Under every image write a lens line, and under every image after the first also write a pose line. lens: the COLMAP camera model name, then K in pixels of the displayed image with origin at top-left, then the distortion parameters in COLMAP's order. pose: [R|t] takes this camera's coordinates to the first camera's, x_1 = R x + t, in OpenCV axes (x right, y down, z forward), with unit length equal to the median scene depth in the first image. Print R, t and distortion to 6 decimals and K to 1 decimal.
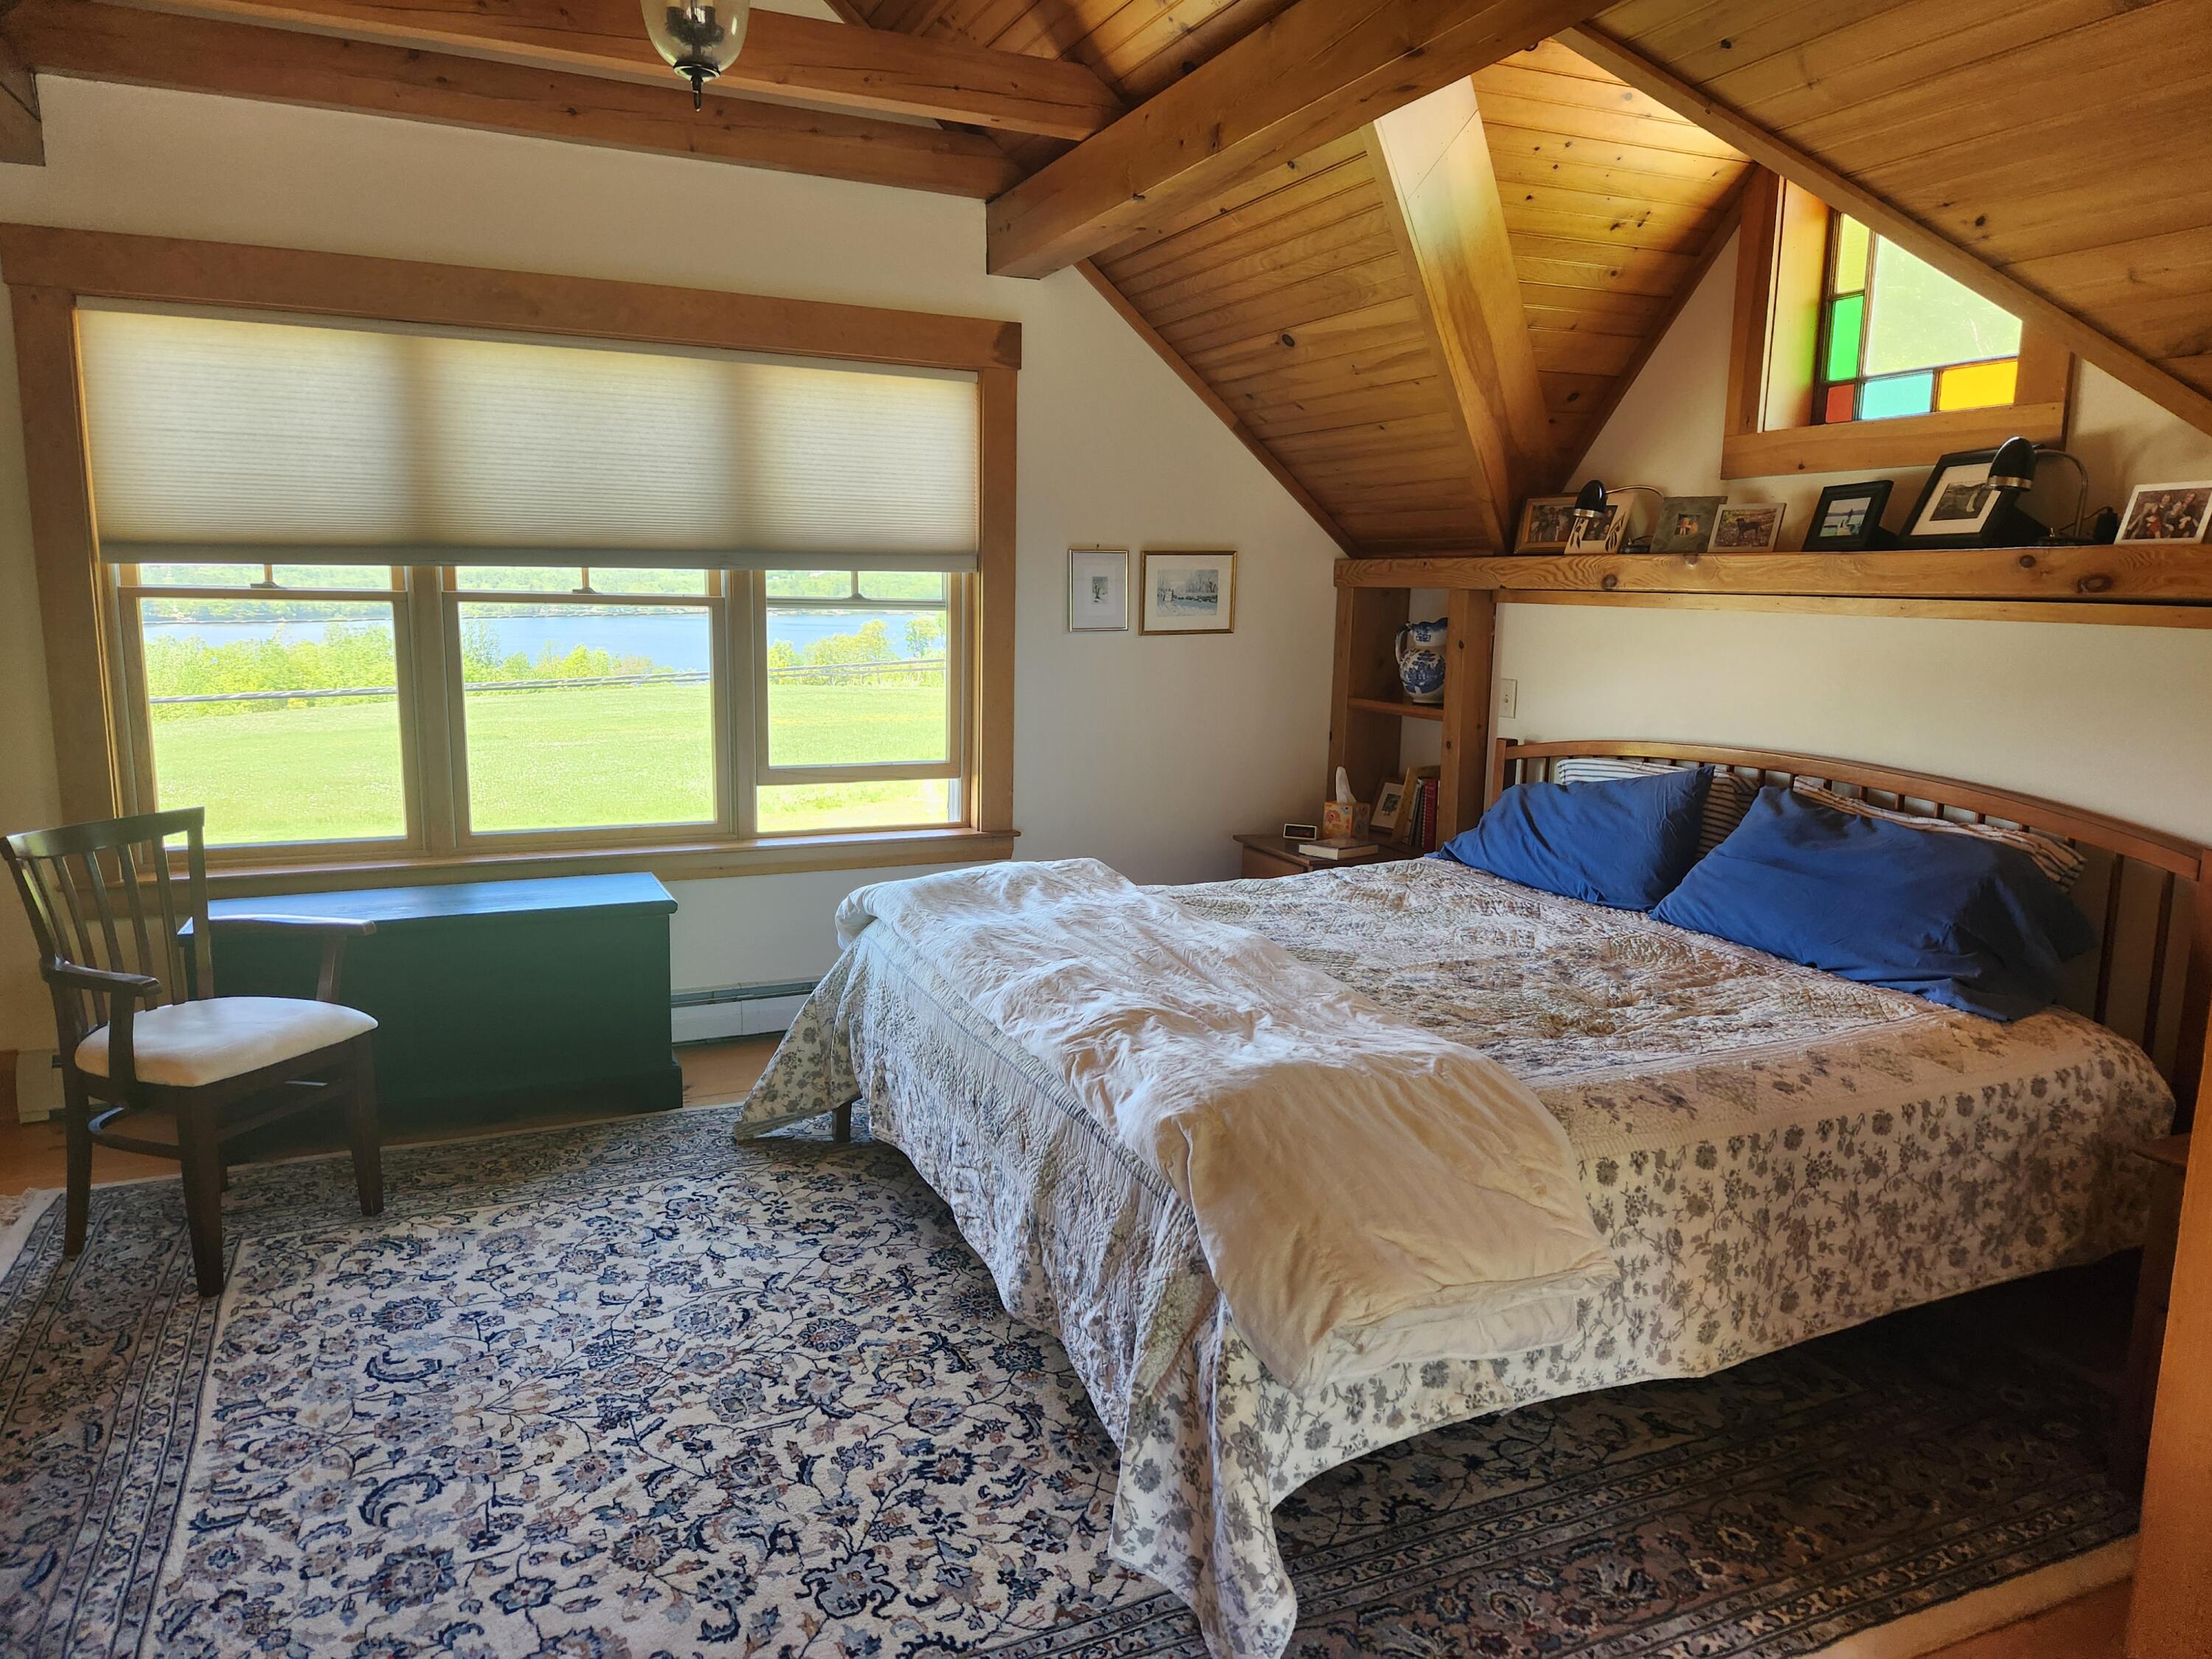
lens RADIAL K [[1559.6, 0, 1178.6], [0, 1559.6, 851.2], [0, 0, 1]] dist [0.086449, -0.090775]
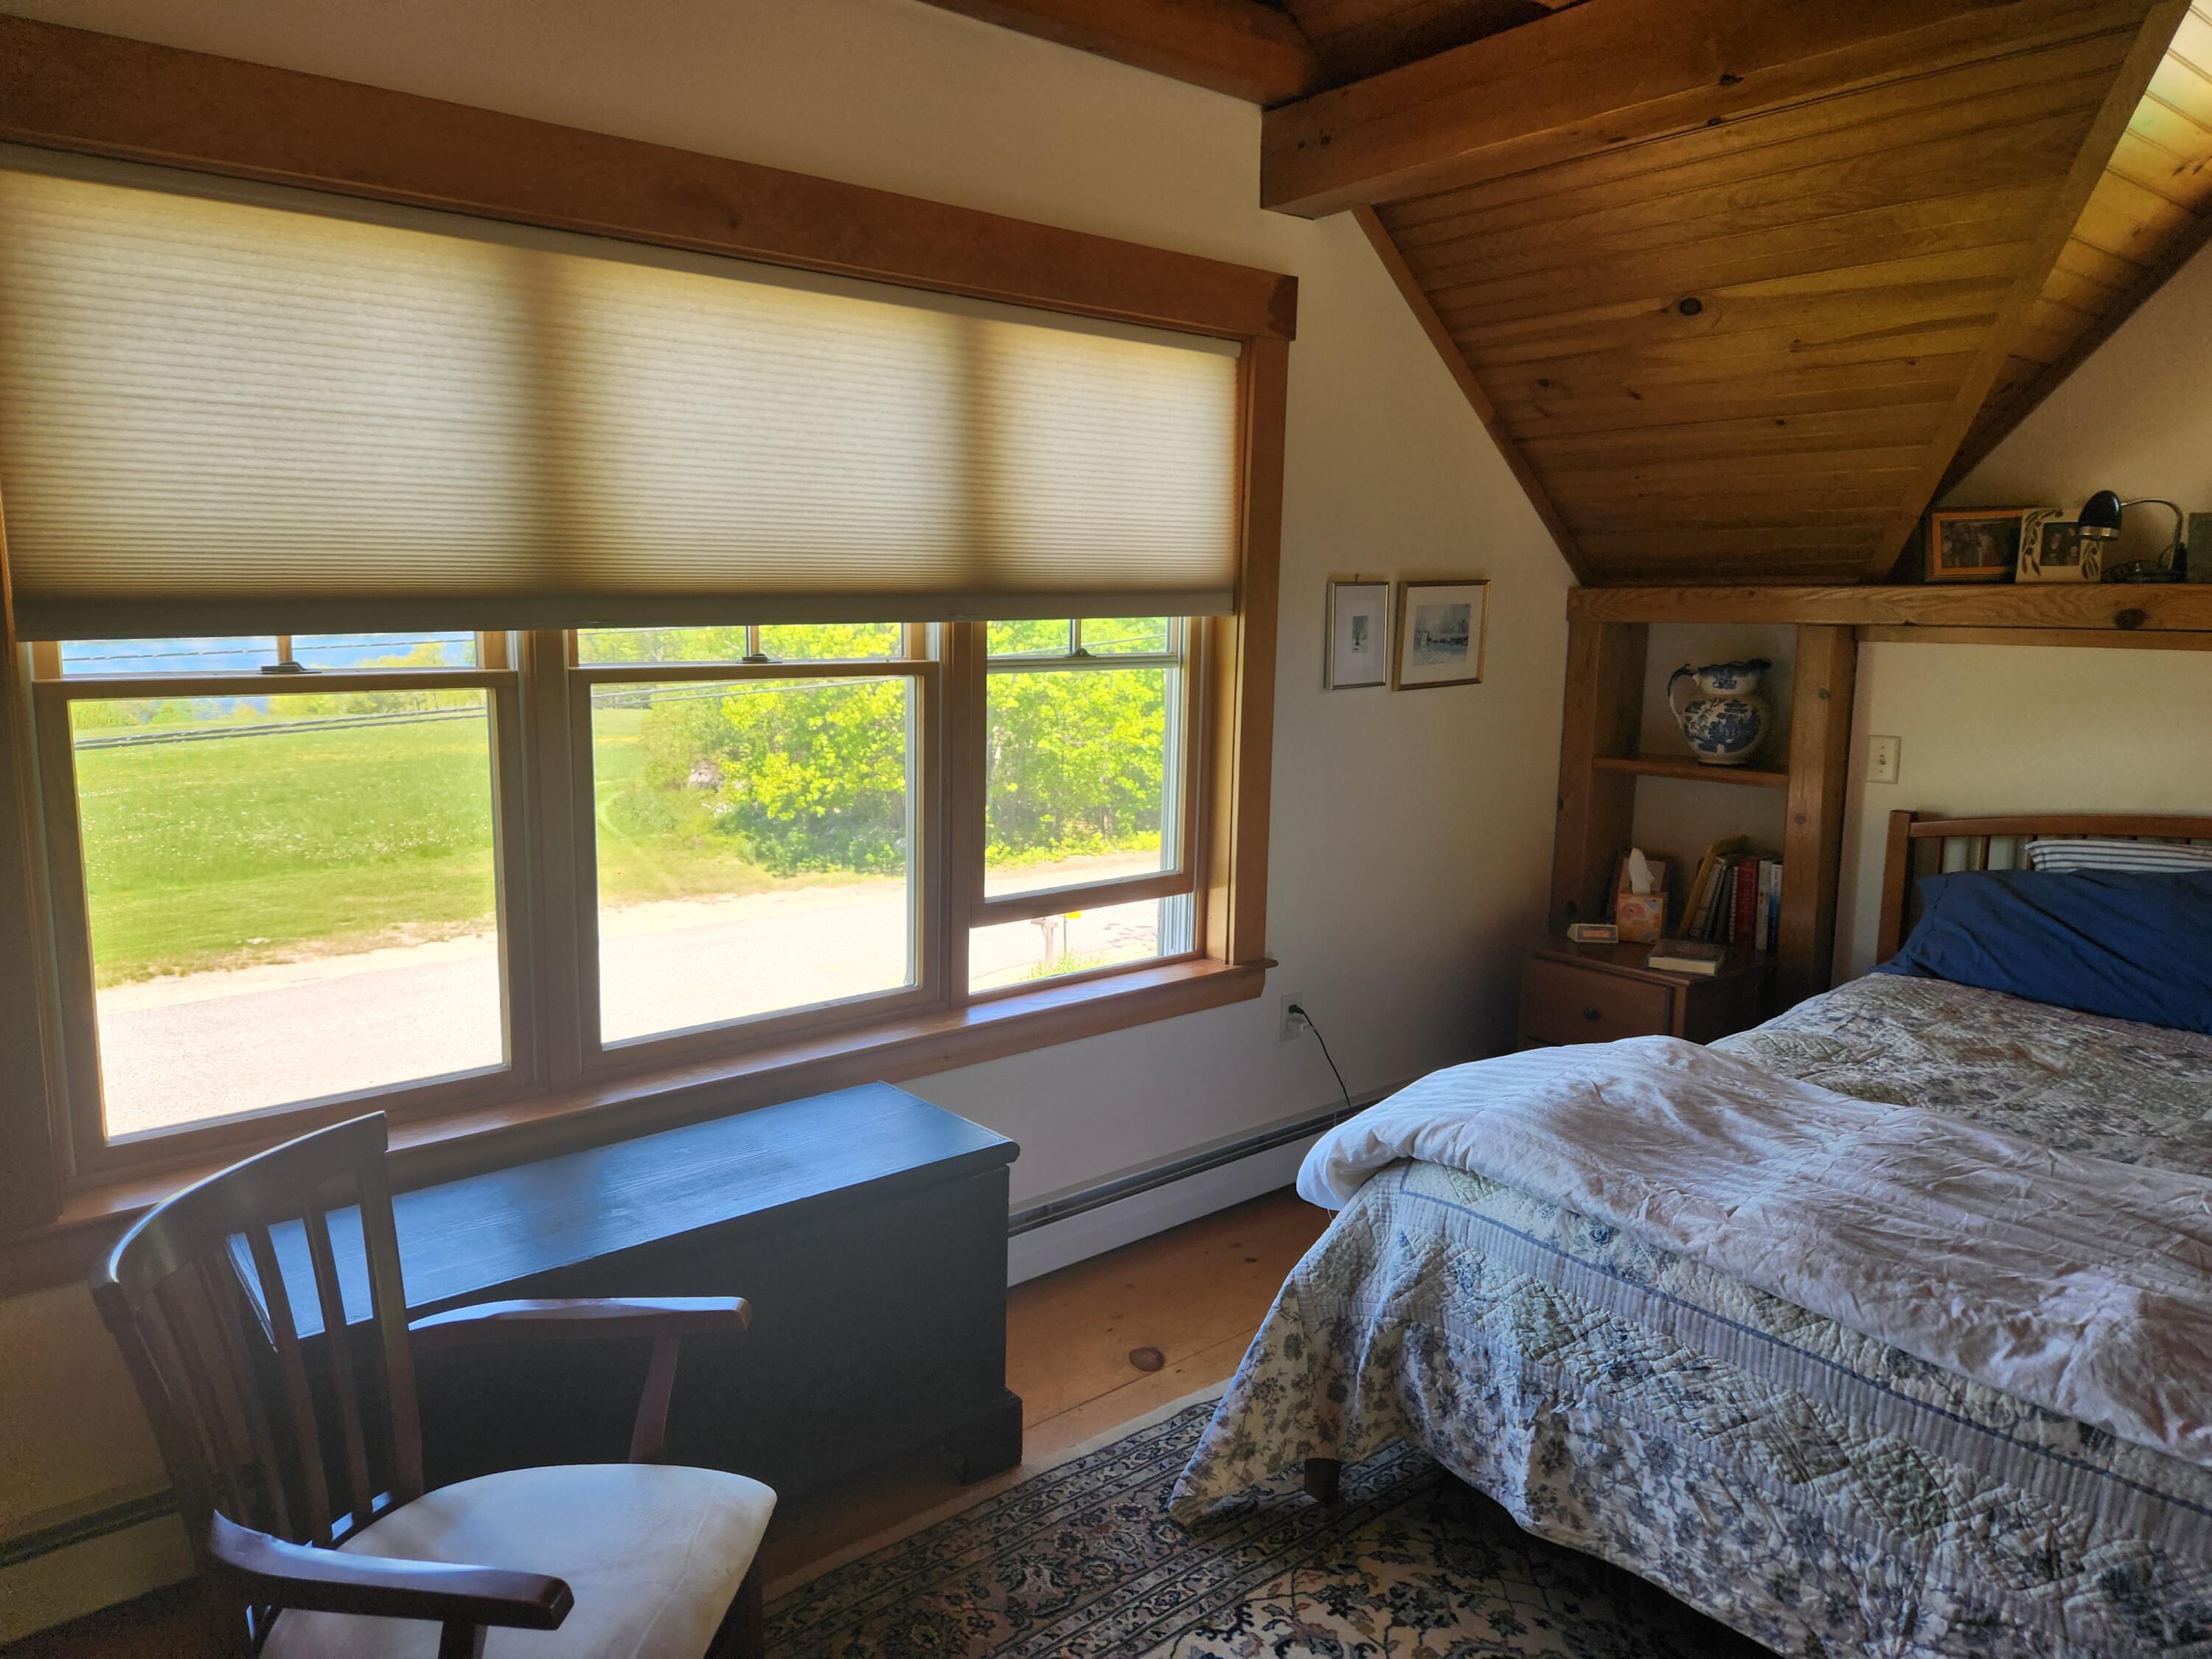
lens RADIAL K [[1477.1, 0, 1090.4], [0, 1477.1, 828.1], [0, 0, 1]] dist [0.078037, -0.071397]
pose [[0.968076, -0.051017, 0.245412, -0.383002], [0.053882, 0.998535, -0.004970, -0.081363], [-0.244799, 0.018035, 0.969406, 0.356401]]
